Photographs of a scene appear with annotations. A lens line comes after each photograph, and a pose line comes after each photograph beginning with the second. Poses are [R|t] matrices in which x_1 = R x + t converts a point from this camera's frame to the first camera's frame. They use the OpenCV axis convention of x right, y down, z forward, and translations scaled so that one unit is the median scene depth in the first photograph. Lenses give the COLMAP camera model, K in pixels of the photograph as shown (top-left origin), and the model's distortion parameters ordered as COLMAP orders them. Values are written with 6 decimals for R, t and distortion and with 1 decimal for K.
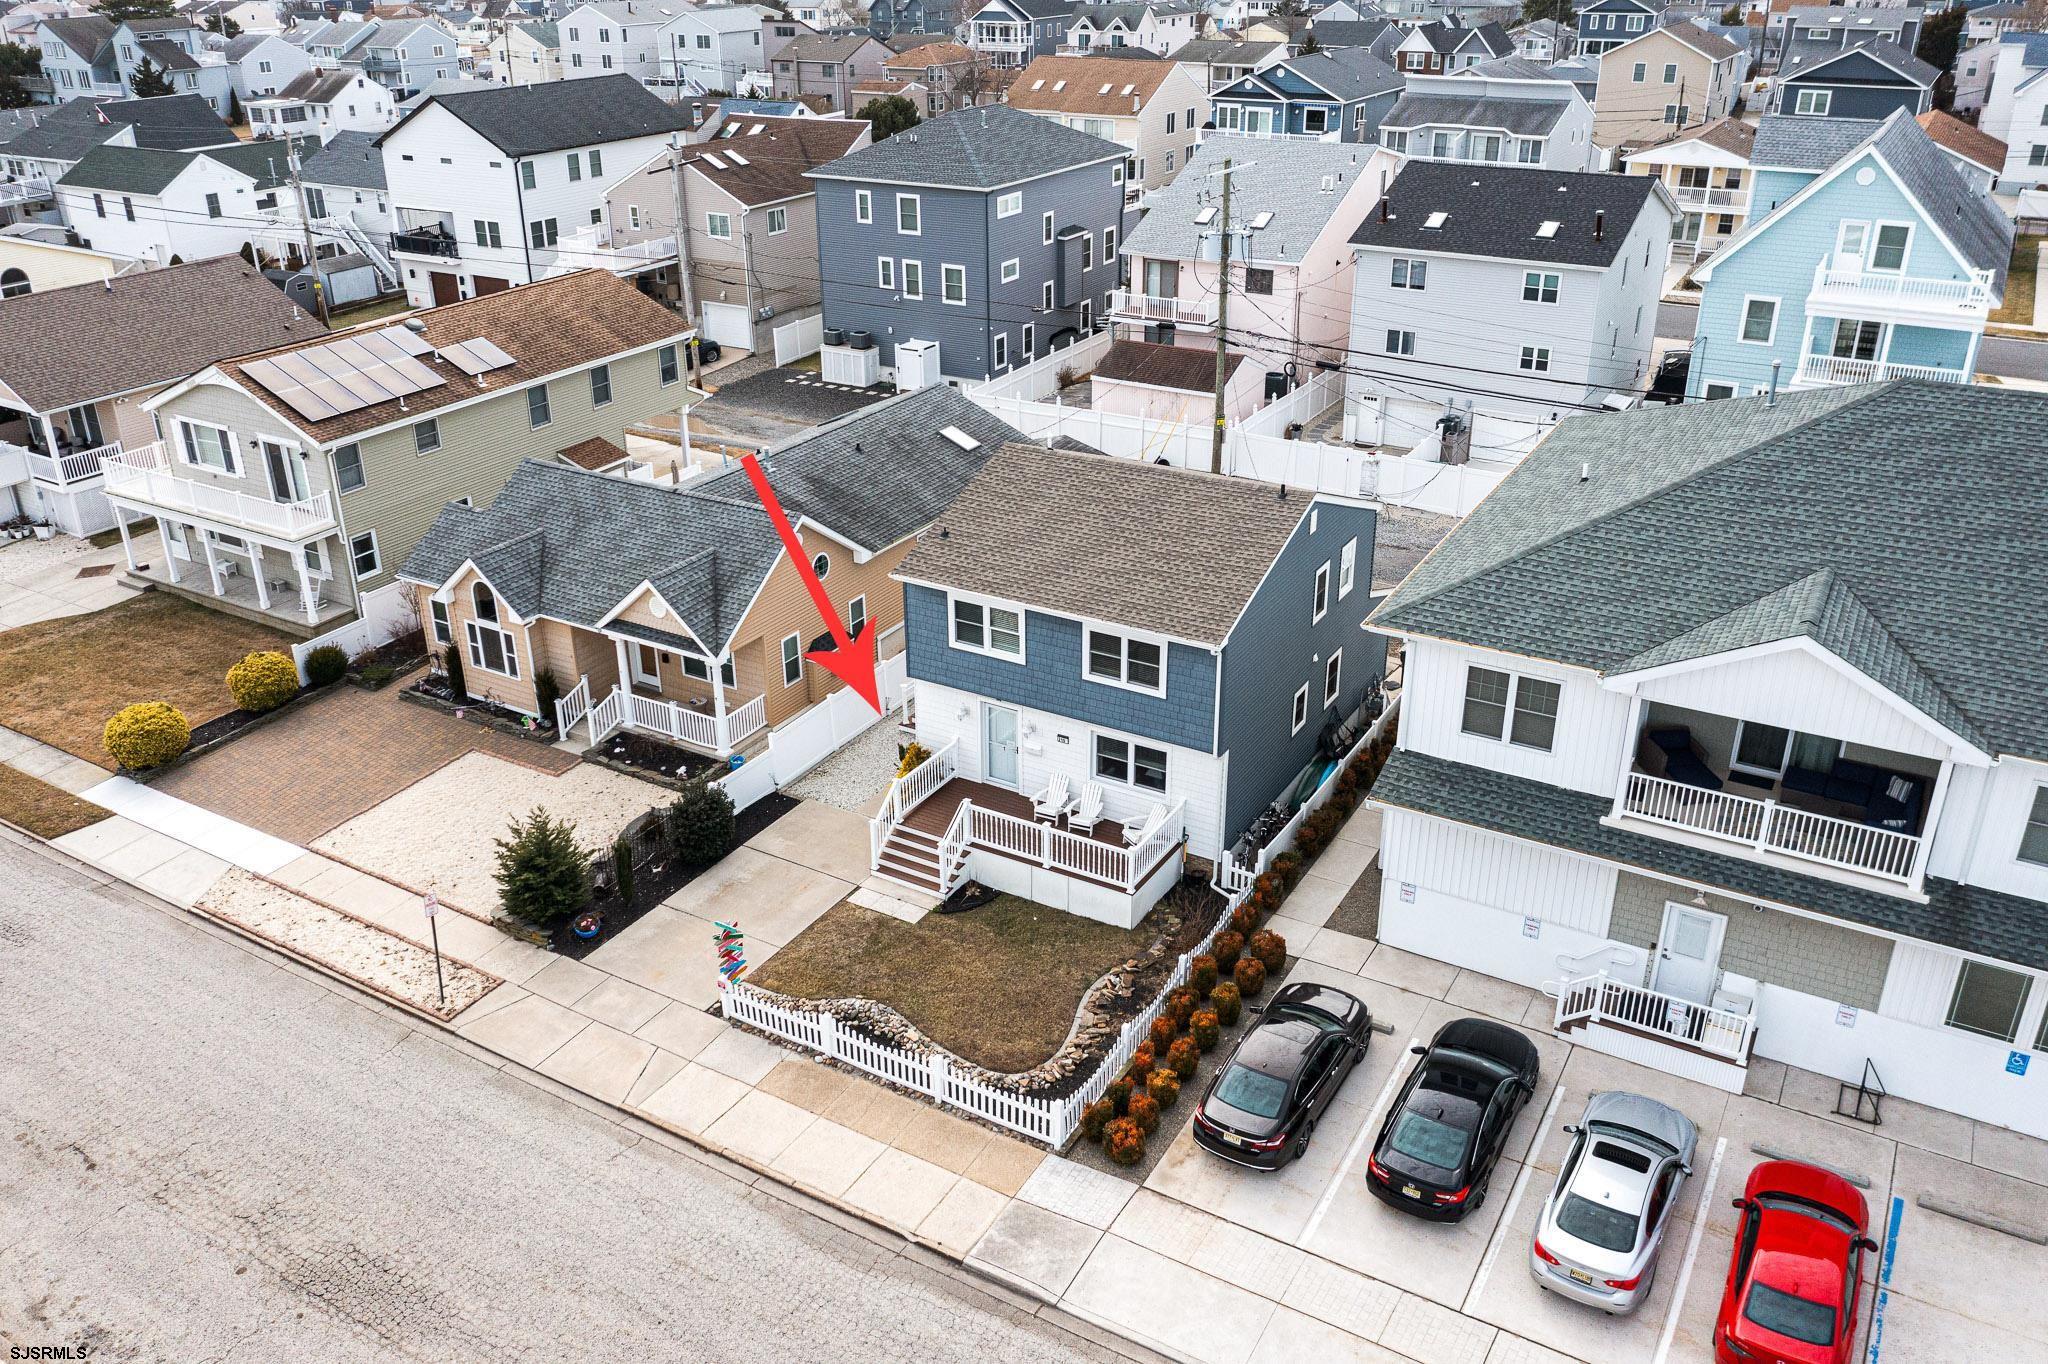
lens RADIAL K [[1586.8, 0, 1023.5], [0, 1586.8, 676.1], [0, 0, 1]] dist [-0.015650, 0.004445]
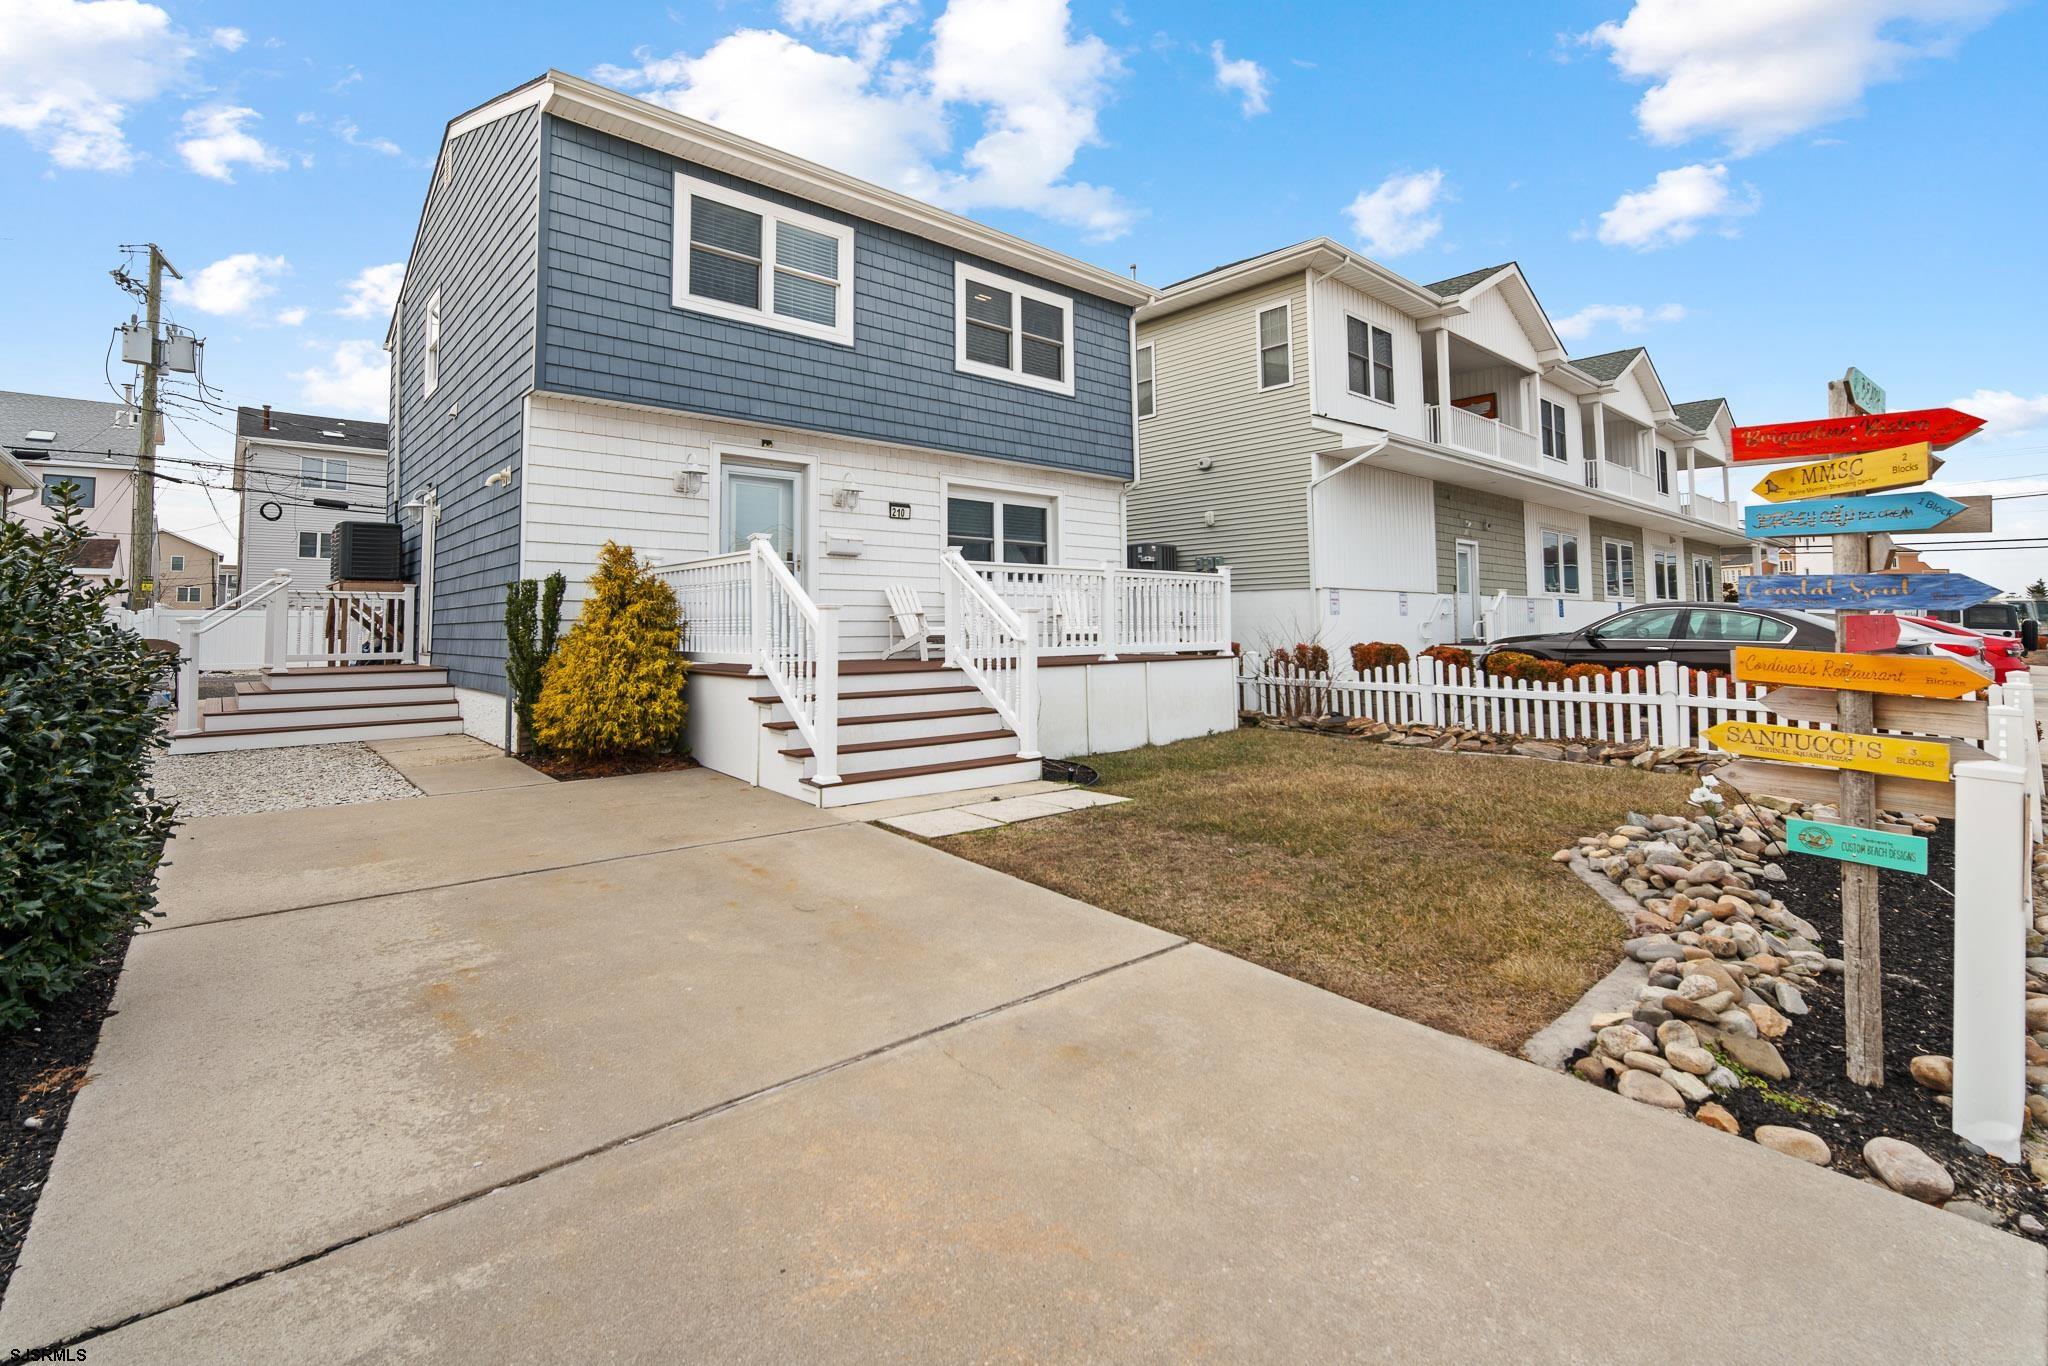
lens RADIAL K [[914.9, 0, 1033.0], [0, 914.9, 560.3], [0, 0, 1]] dist [-0.002829, -0.003562]
pose [[0.321441, 0.070730, 0.944285, -0.186724], [0.410248, 0.888359, -0.206192, 0.102218], [-0.853447, 0.453670, 0.256538, 0.676585]]
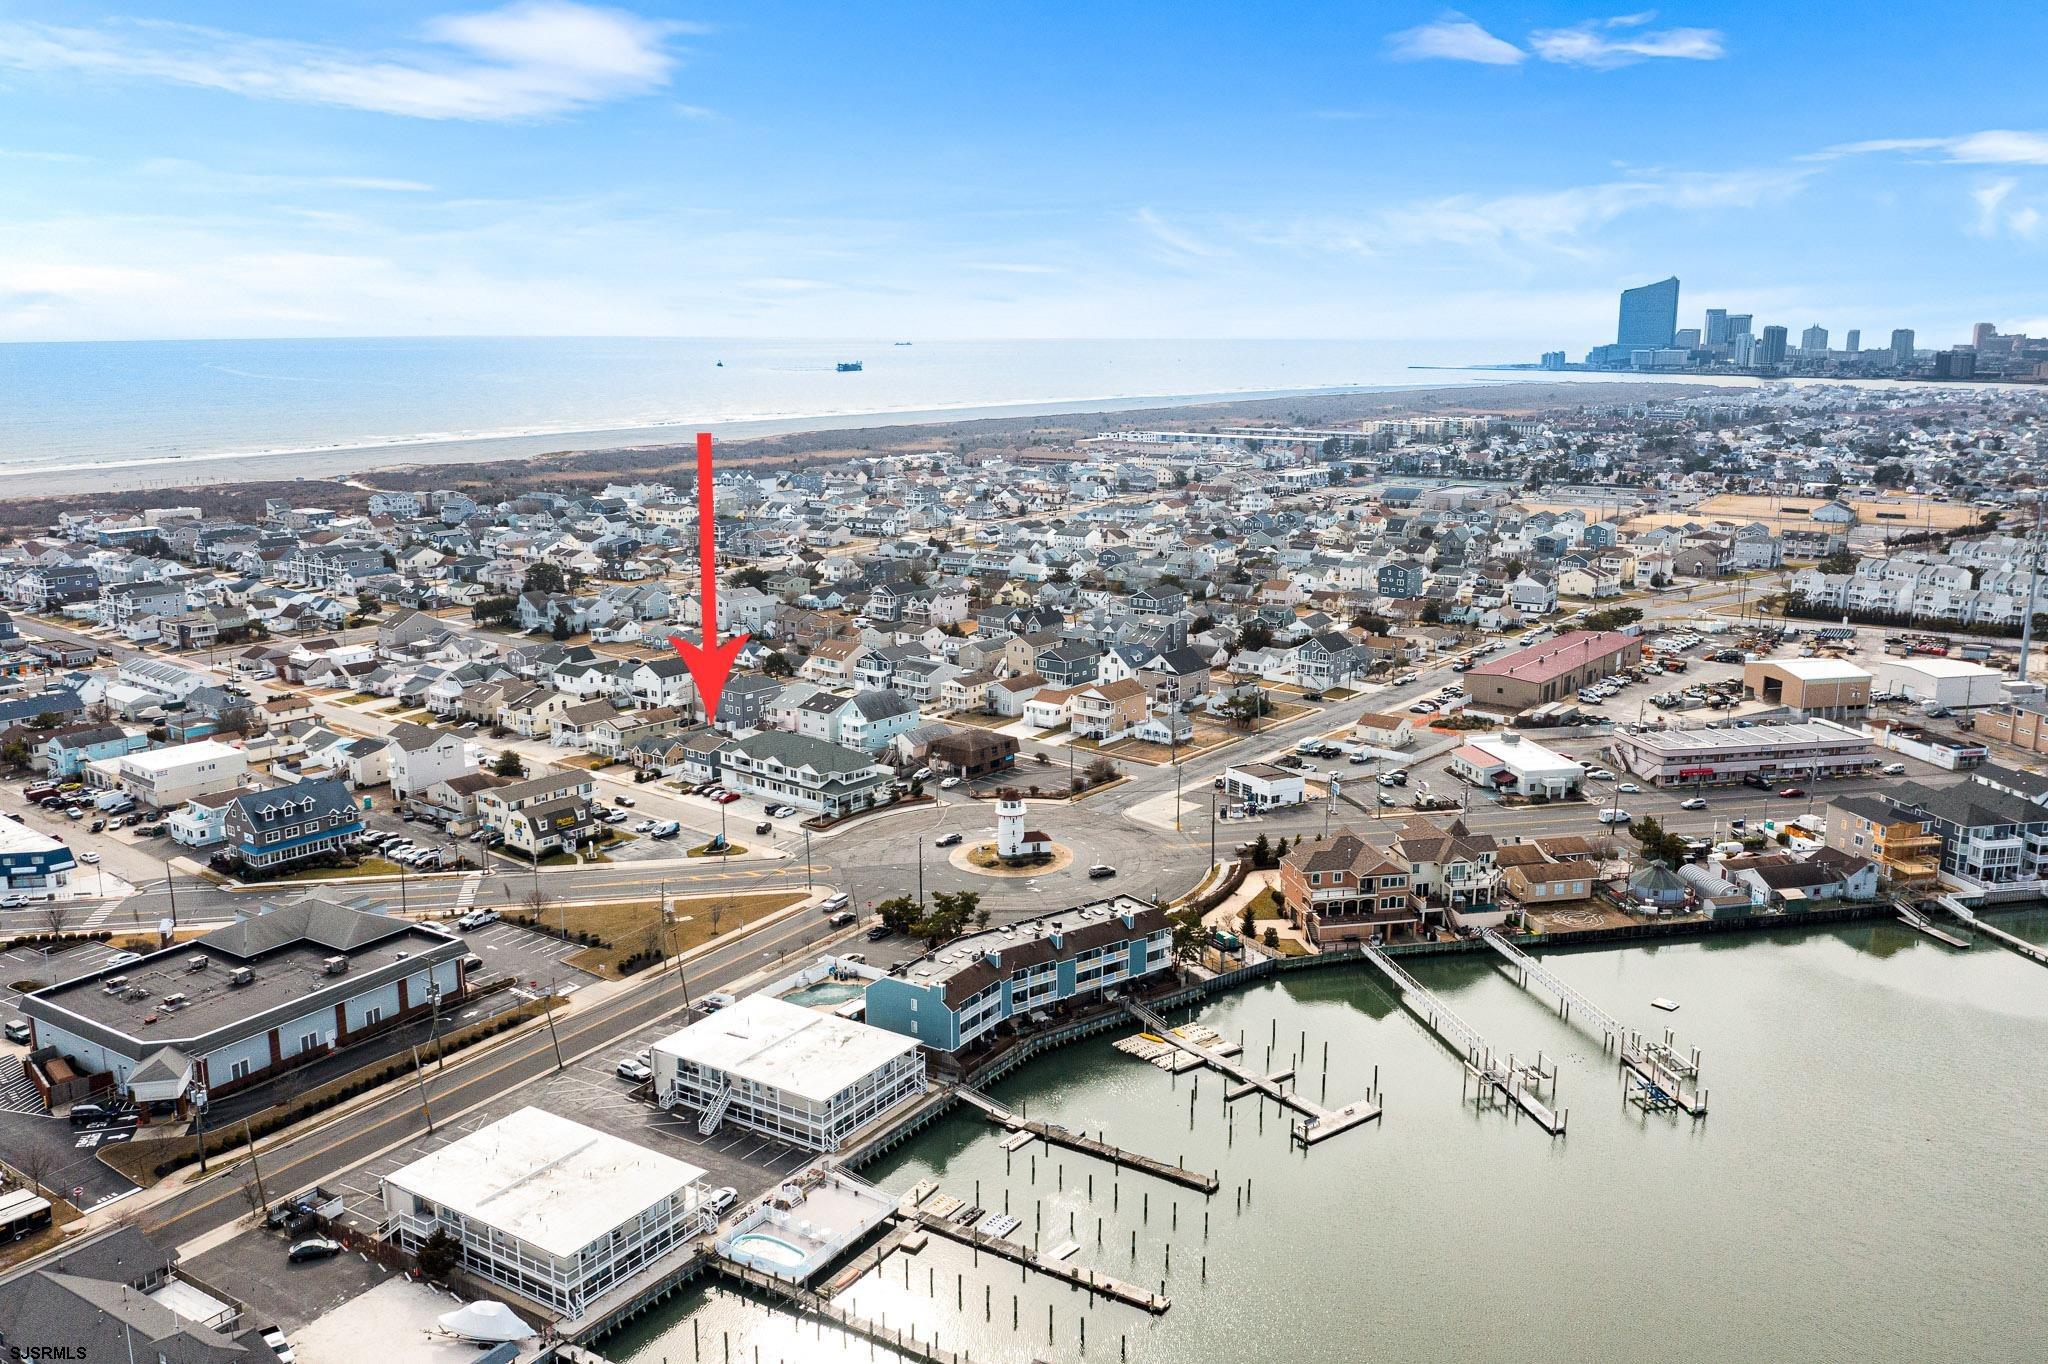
lens RADIAL K [[1586.8, 0, 1038.3], [0, 1586.8, 687.1], [0, 0, 1]] dist [-0.015650, 0.004445]
pose [[0.991911, 0.040699, -0.120237, 2.252845], [-0.067020, 0.972335, -0.223770, 1.115738], [0.107804, 0.230018, 0.967197, -5.683600]]
